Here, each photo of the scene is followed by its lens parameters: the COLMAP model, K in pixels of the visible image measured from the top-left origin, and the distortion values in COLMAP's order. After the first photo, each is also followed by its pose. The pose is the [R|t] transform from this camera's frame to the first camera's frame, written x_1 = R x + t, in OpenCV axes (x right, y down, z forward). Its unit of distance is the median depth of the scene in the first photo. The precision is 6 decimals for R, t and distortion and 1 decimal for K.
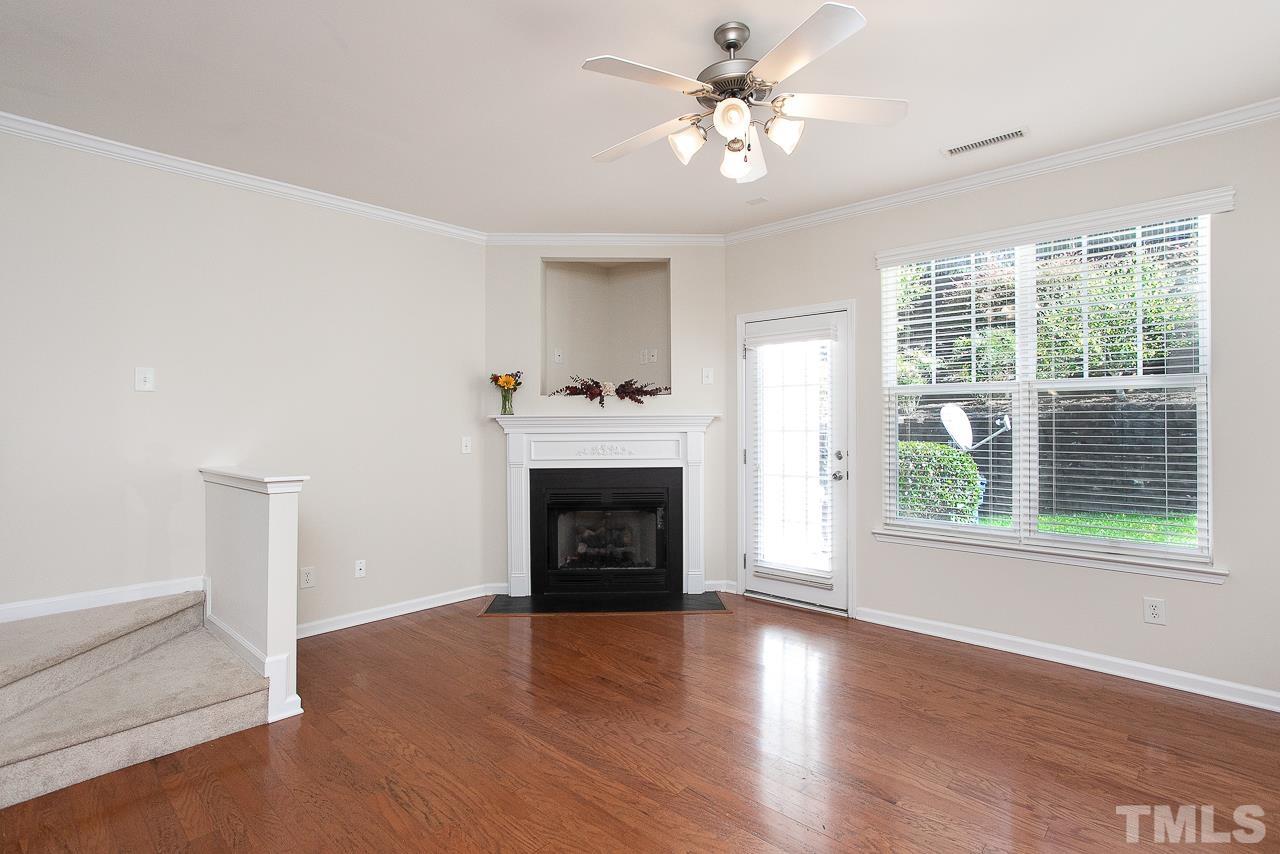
lens RADIAL K [[630.9, 0, 638.8], [0, 630.9, 415.3], [0, 0, 1]] dist [-0.047669, 0.035173]
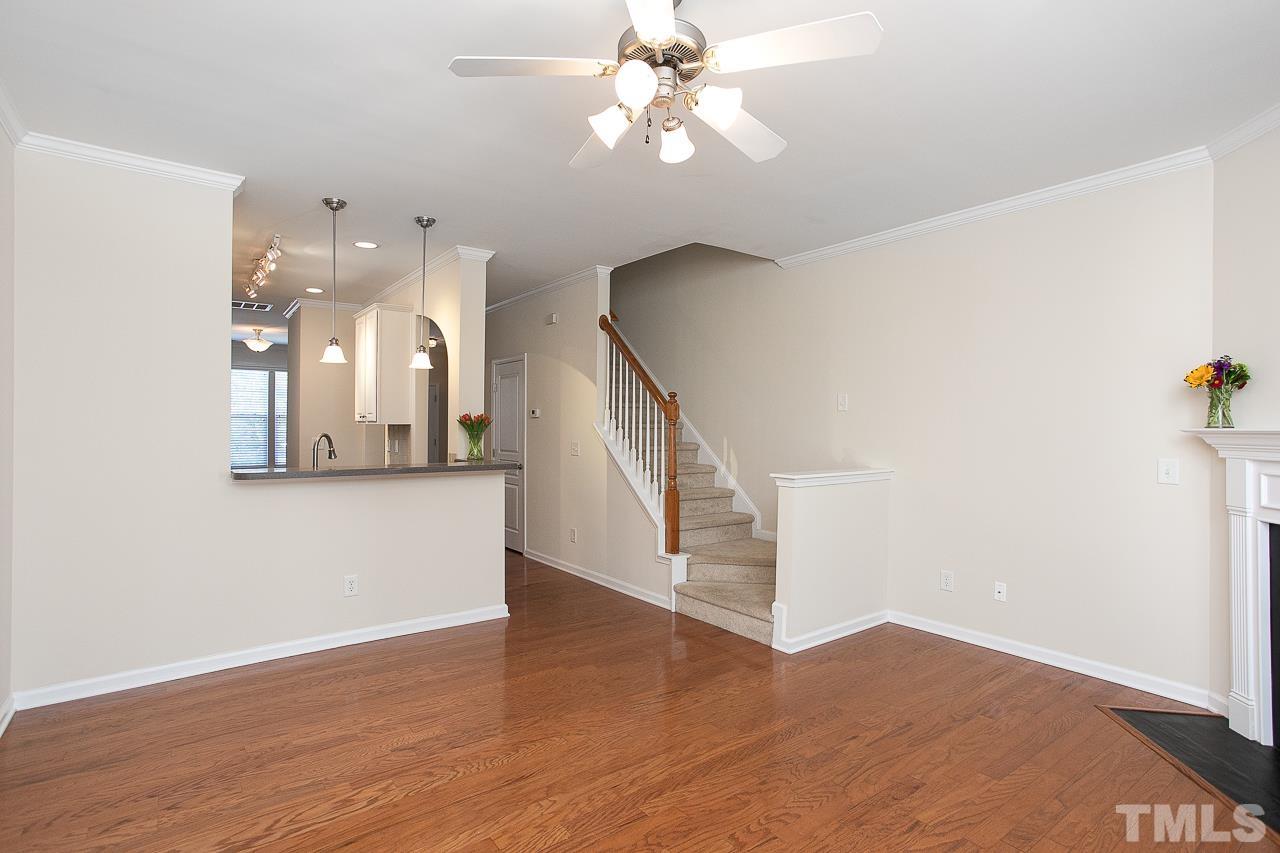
lens RADIAL K [[630.9, 0, 638.8], [0, 630.9, 414.8], [0, 0, 1]] dist [-0.047669, 0.035173]
pose [[-0.173193, -0.010463, -0.984832, 0.489804], [0.006249, 0.999912, -0.011722, -0.010405], [0.984868, -0.008185, -0.173113, 0.540587]]
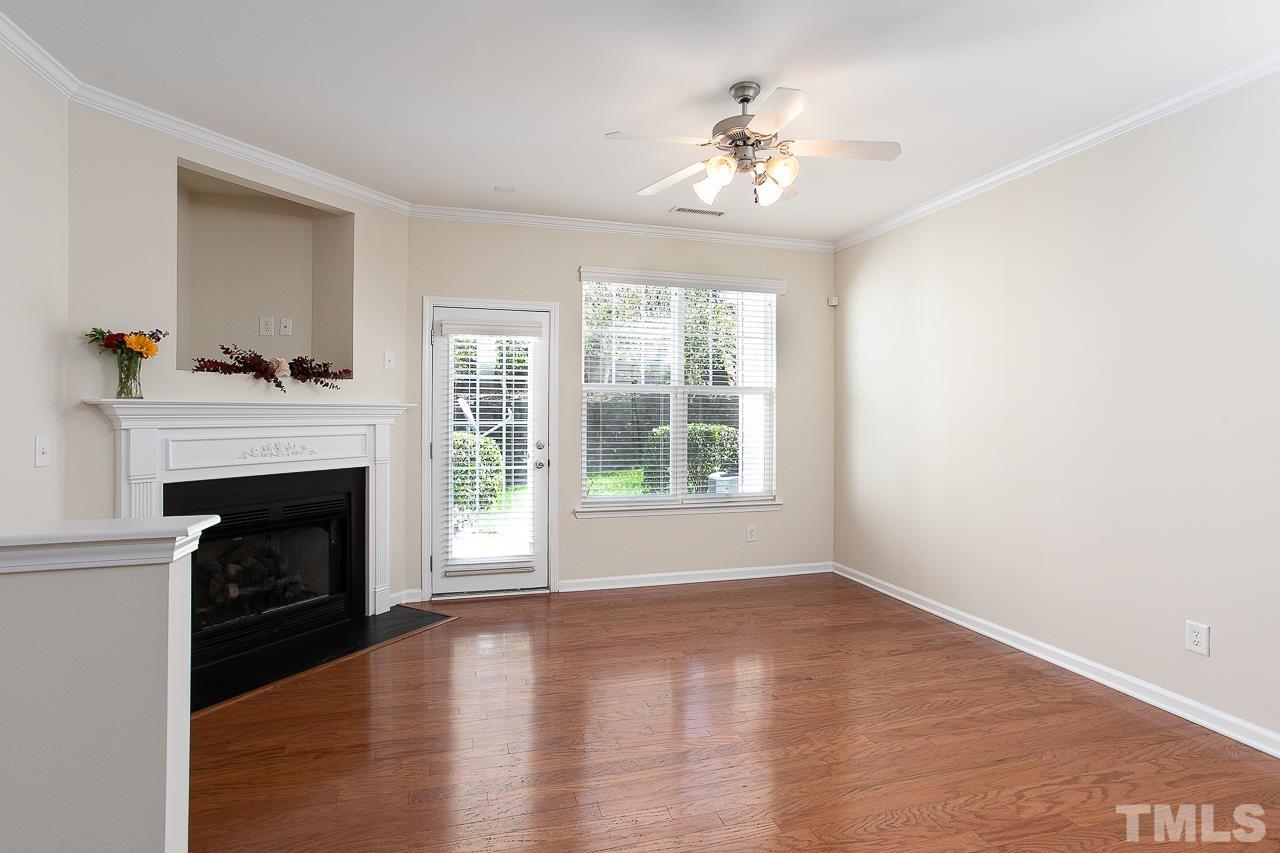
lens RADIAL K [[630.9, 0, 638.8], [0, 630.9, 414.8], [0, 0, 1]] dist [-0.047669, 0.035173]
pose [[0.517760, 0.006233, 0.855503, -0.465570], [-0.017416, 0.999843, 0.003256, 0.004518], [-0.855349, -0.016585, 0.517787, 0.266400]]
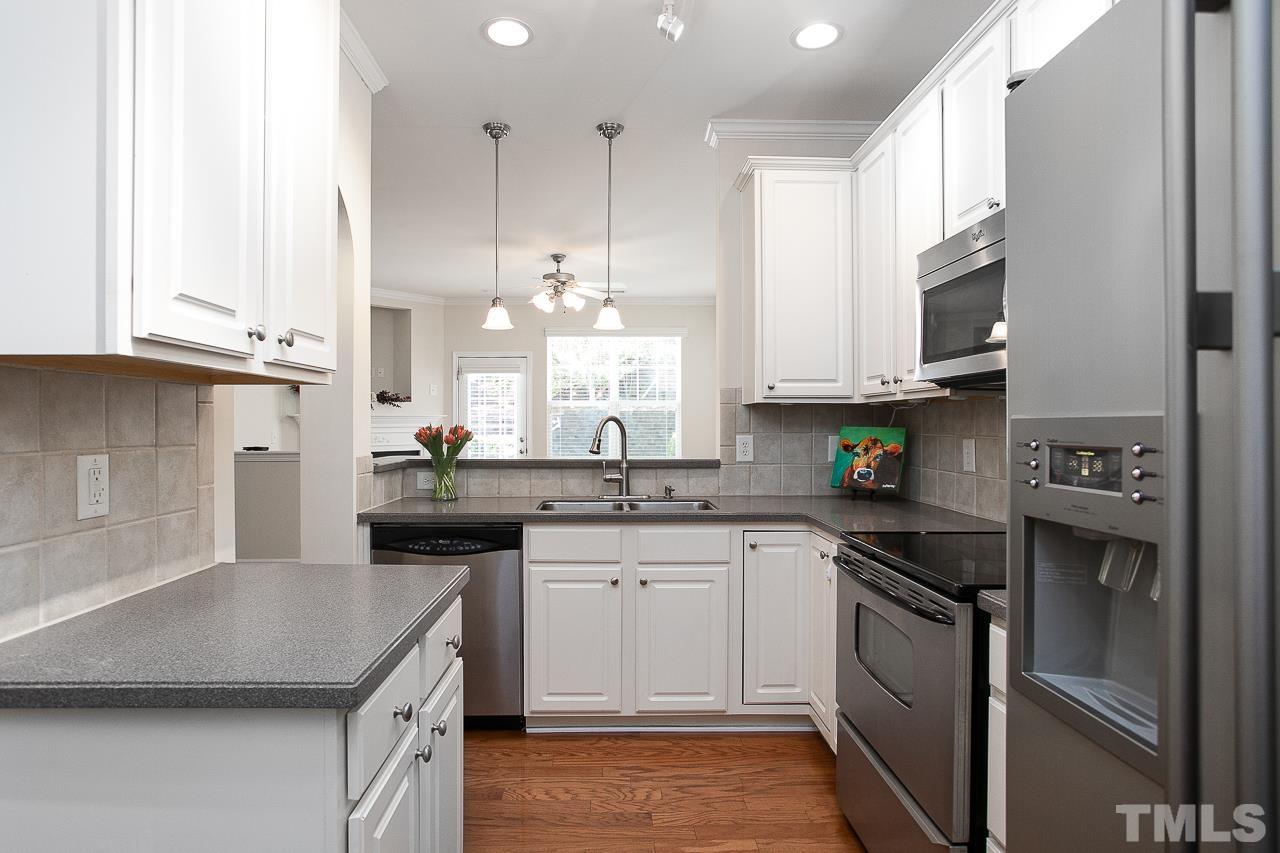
lens RADIAL K [[680.1, 0, 590.5], [0, 680.1, 423.3], [0, 0, 1]] dist [0.000318, 0.000034]
pose [[0.754674, 0.003217, 0.656093, -0.699423], [-0.009533, 0.999936, 0.006063, 0.004013], [-0.656031, -0.010830, 0.754656, -0.497626]]
